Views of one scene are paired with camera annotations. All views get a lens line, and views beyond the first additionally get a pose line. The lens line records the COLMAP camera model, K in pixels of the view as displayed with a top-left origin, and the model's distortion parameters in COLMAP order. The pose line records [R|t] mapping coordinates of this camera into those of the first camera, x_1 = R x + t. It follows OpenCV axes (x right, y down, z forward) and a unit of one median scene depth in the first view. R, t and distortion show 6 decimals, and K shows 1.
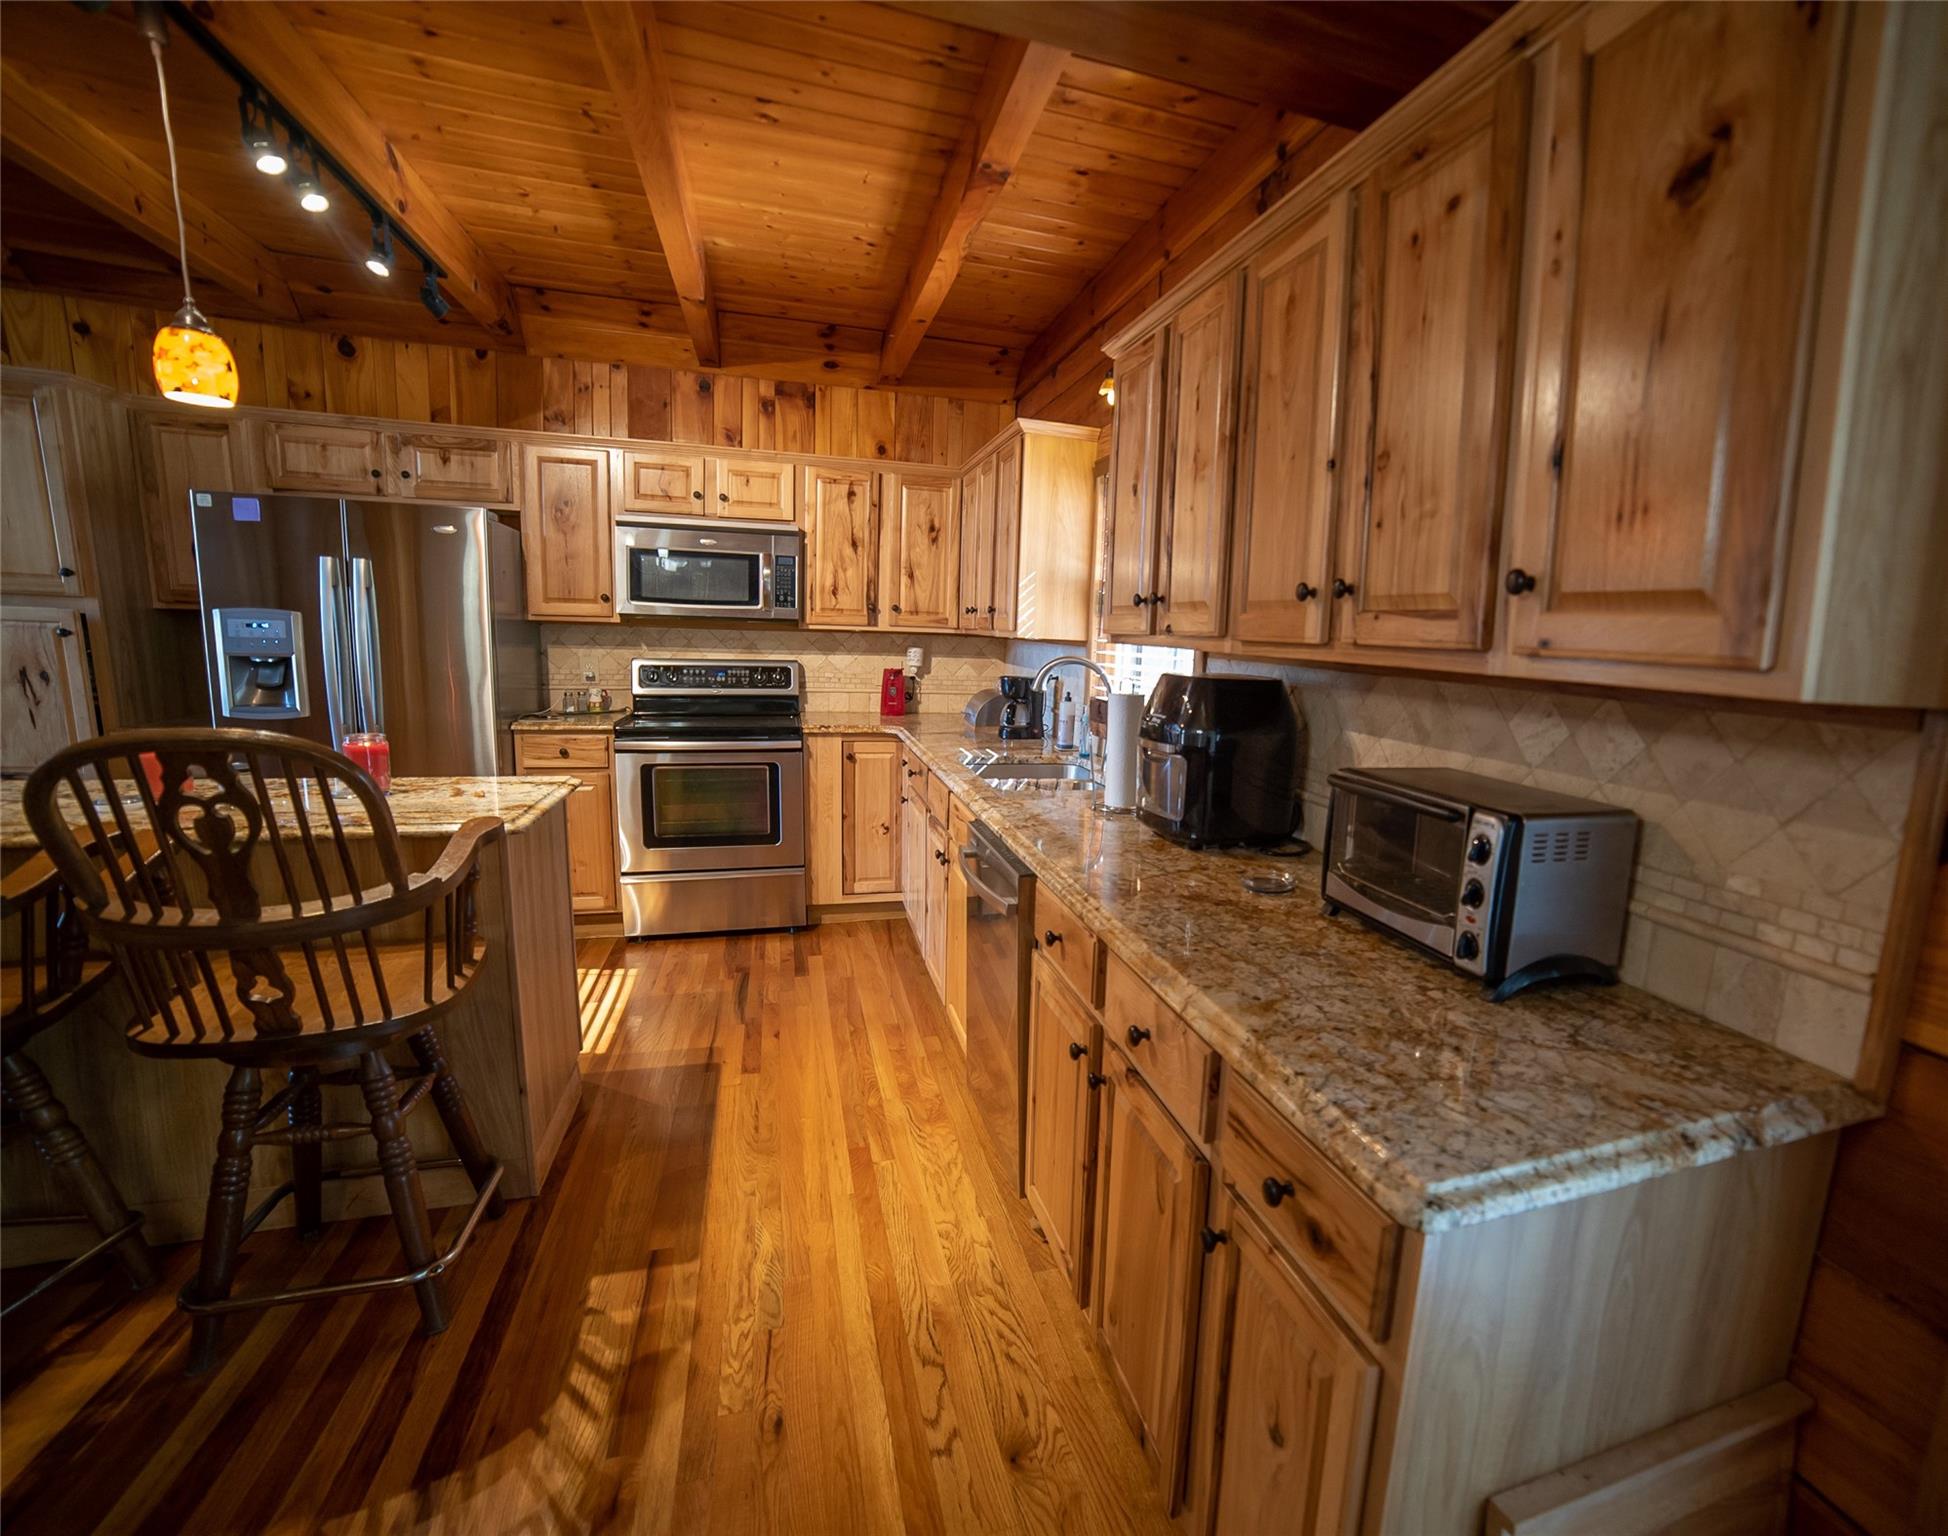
lens RADIAL K [[941.5, 0, 1149.2], [0, 941.5, 784.7], [0, 0, 1]] dist [-0.109769, 0.038916]
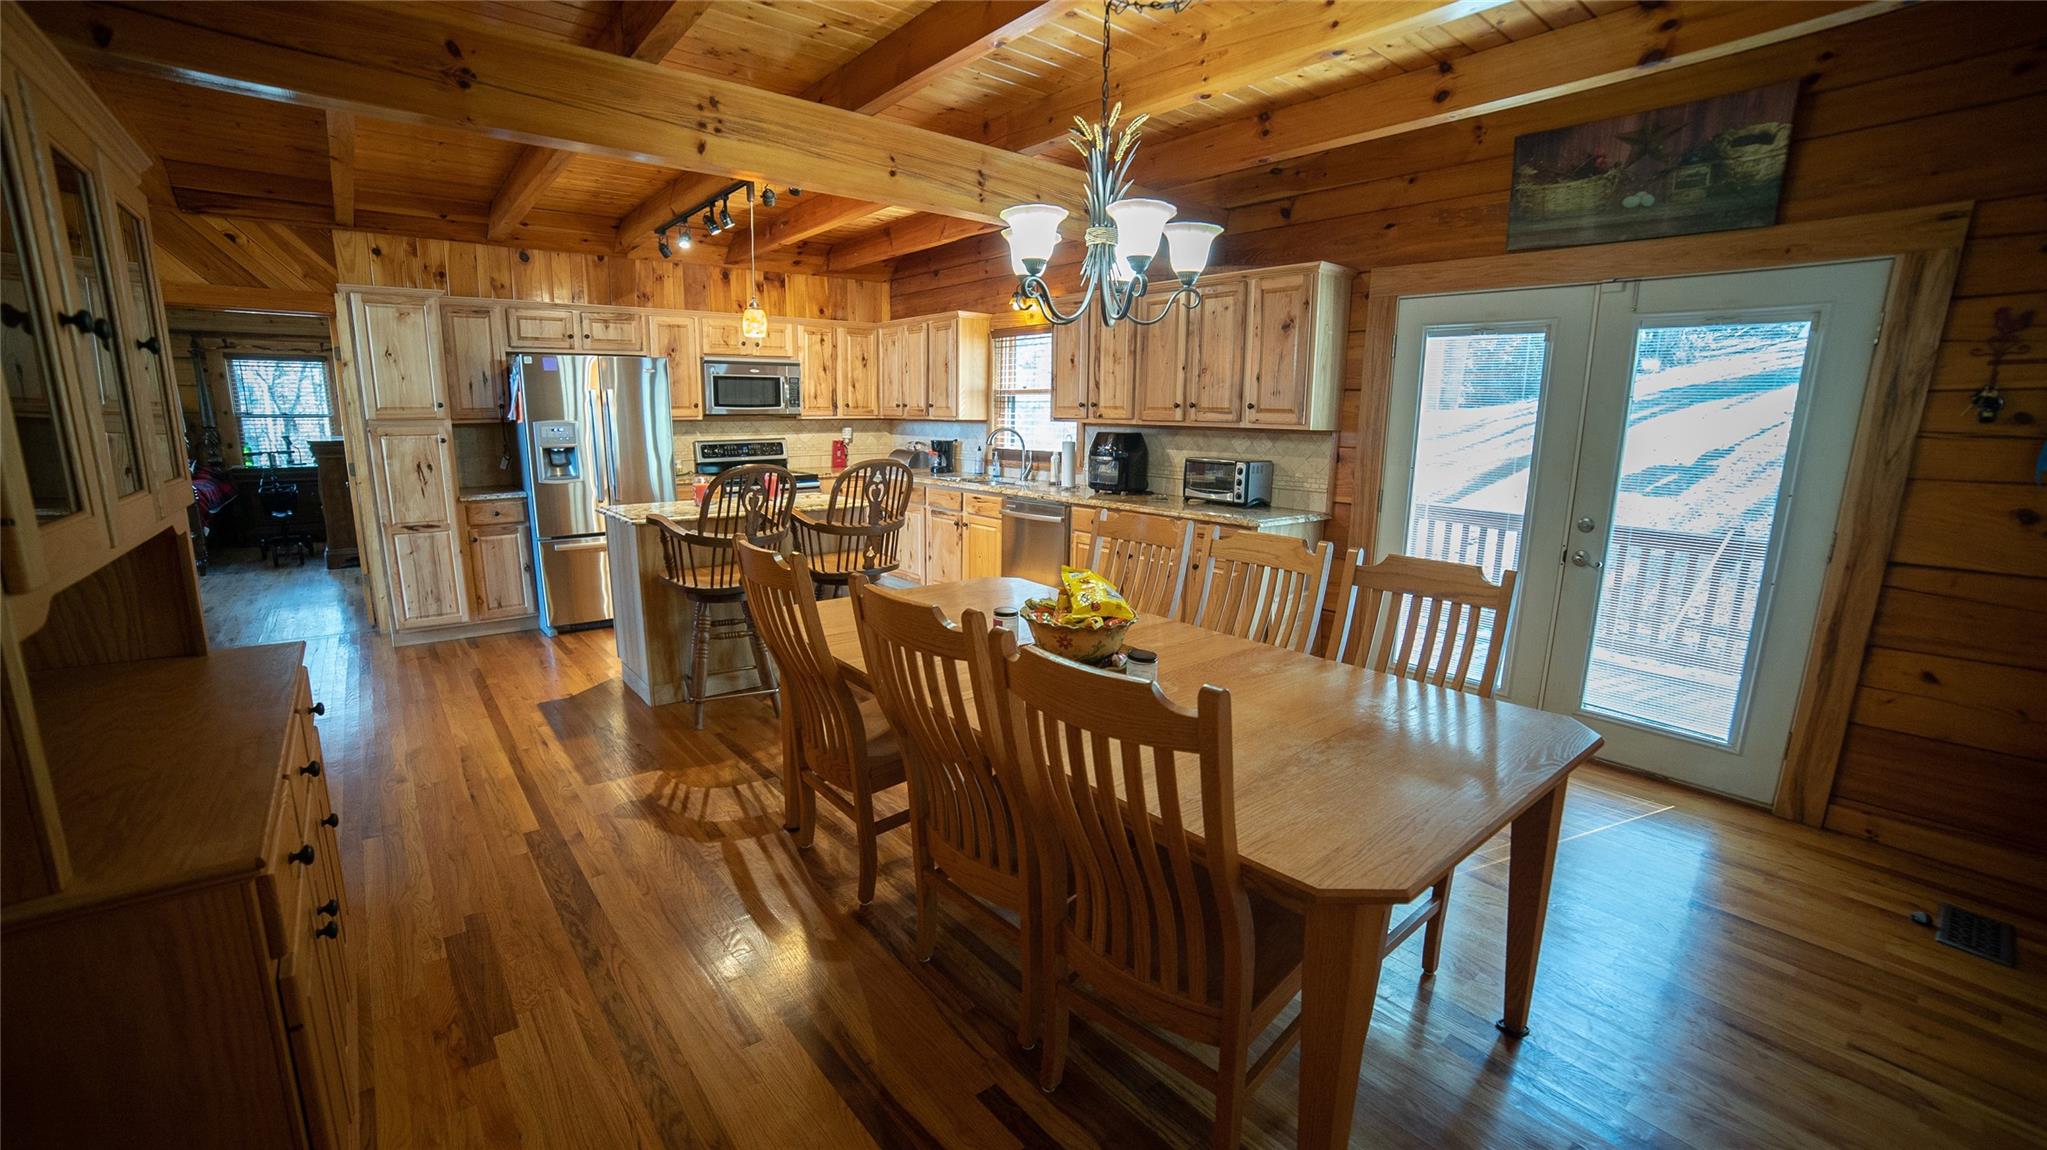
lens RADIAL K [[839.8, 0, 1018.6], [0, 839.8, 589.6], [0, 0, 1]] dist [-0.116611, 0.043971]
pose [[0.950514, -0.098639, 0.294609, -0.513658], [0.080453, 0.994063, 0.073253, 0.073652], [-0.300085, -0.045926, 0.952806, -0.668537]]
